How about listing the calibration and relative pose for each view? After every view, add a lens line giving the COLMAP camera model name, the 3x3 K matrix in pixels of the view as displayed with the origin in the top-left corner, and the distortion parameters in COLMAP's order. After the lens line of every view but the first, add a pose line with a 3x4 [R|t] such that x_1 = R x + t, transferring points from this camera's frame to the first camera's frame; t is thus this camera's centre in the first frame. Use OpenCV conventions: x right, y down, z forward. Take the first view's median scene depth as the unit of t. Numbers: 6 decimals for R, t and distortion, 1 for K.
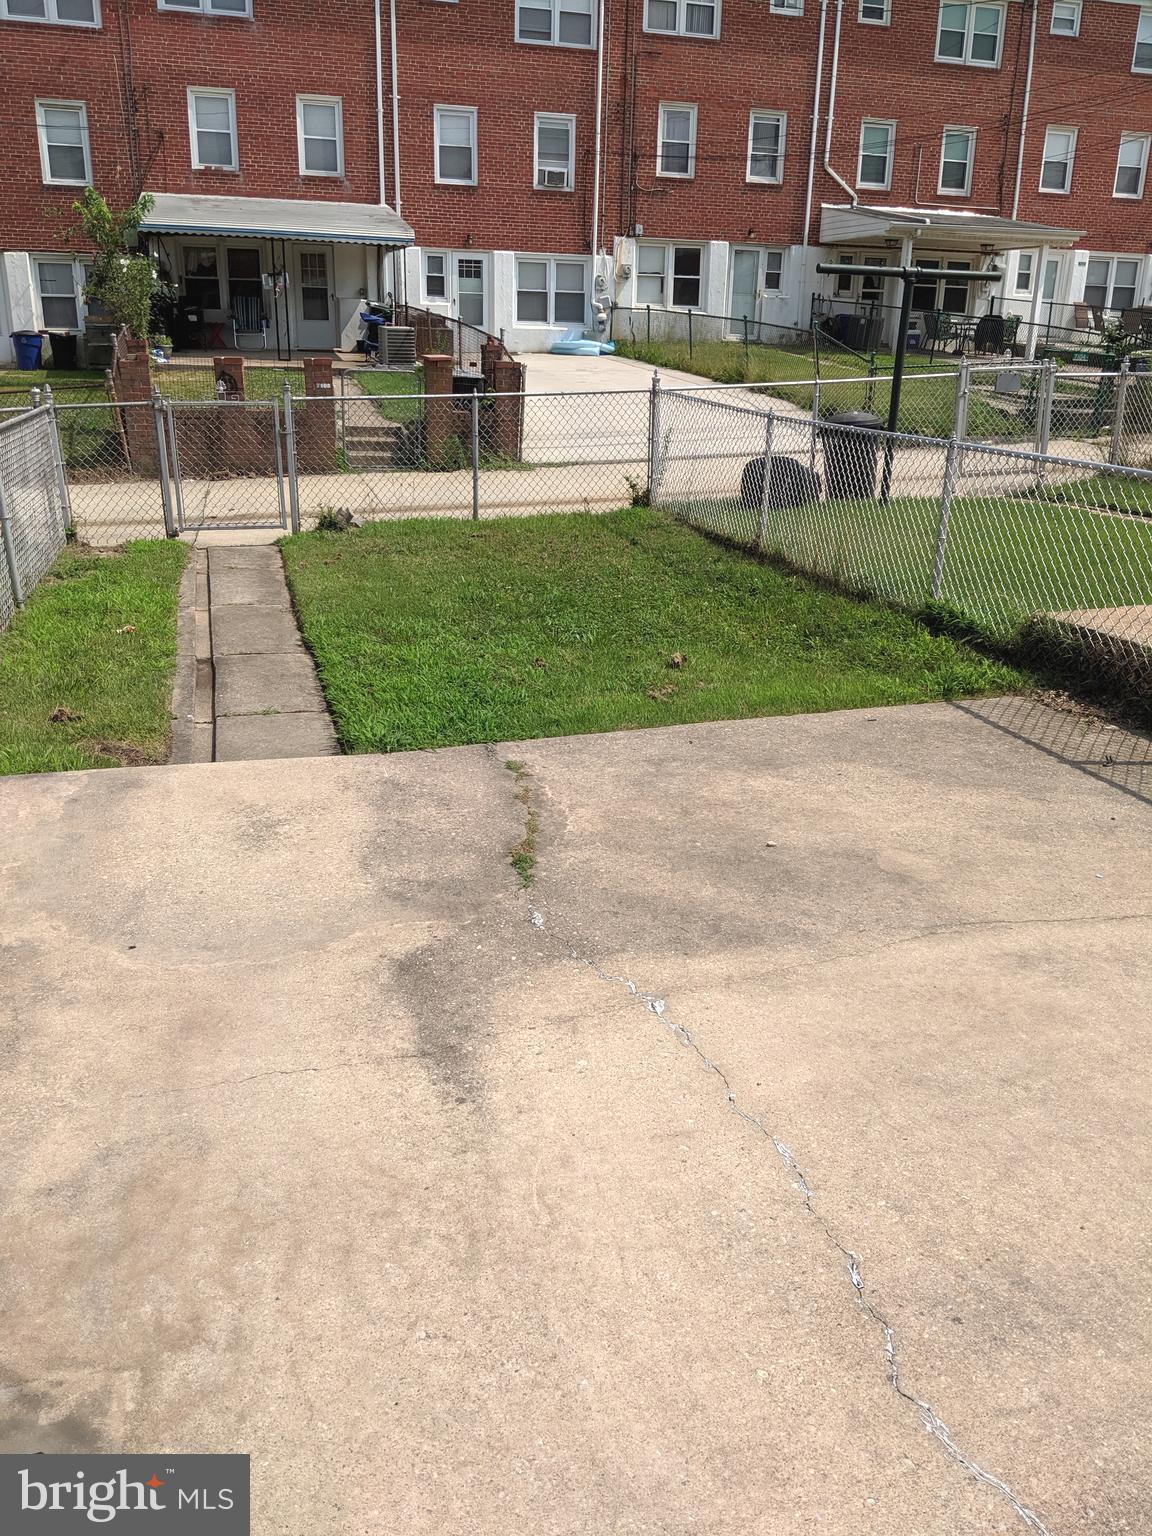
lens RADIAL K [[1238.9, 0, 573.6], [0, 1238.9, 772.3], [0, 0, 1]] dist [0.111484, -0.188668]
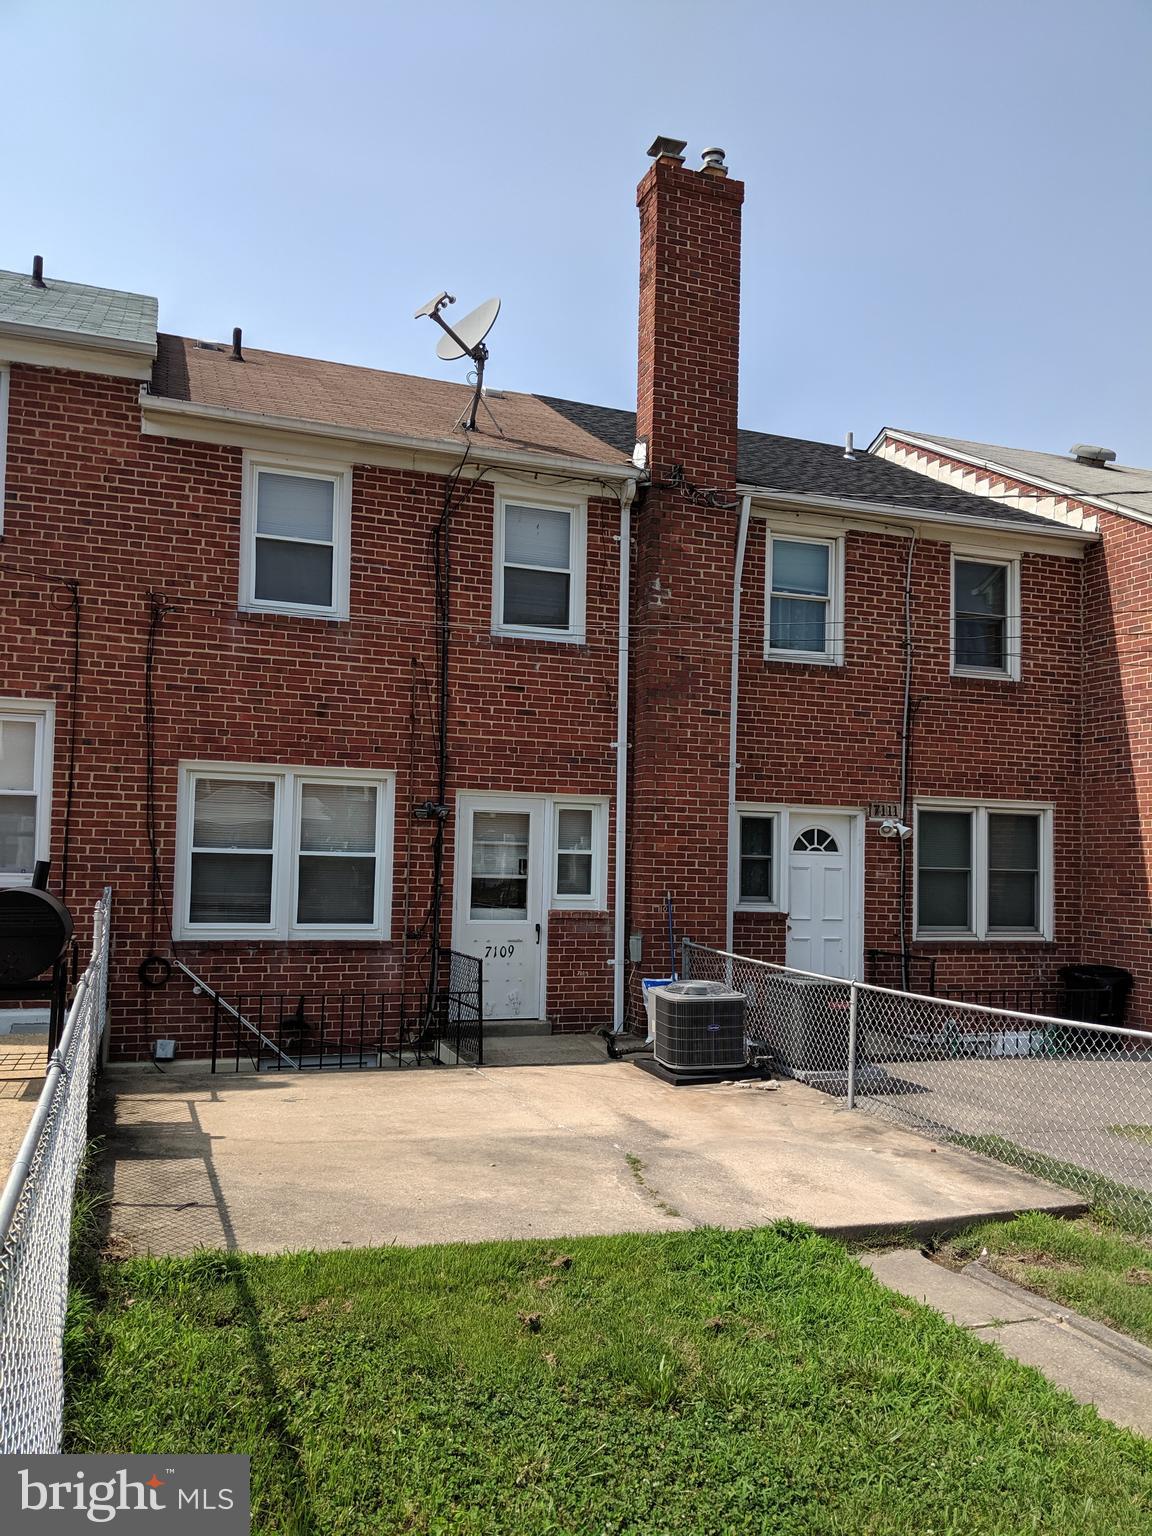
lens RADIAL K [[1238.9, 0, 573.6], [0, 1238.9, 772.3], [0, 0, 1]] dist [0.111484, -0.188668]
pose [[-0.995842, -0.059760, -0.068758, 0.190101], [-0.076139, 0.960401, 0.268017, -0.878112], [0.050019, 0.272138, -0.960957, 2.384998]]
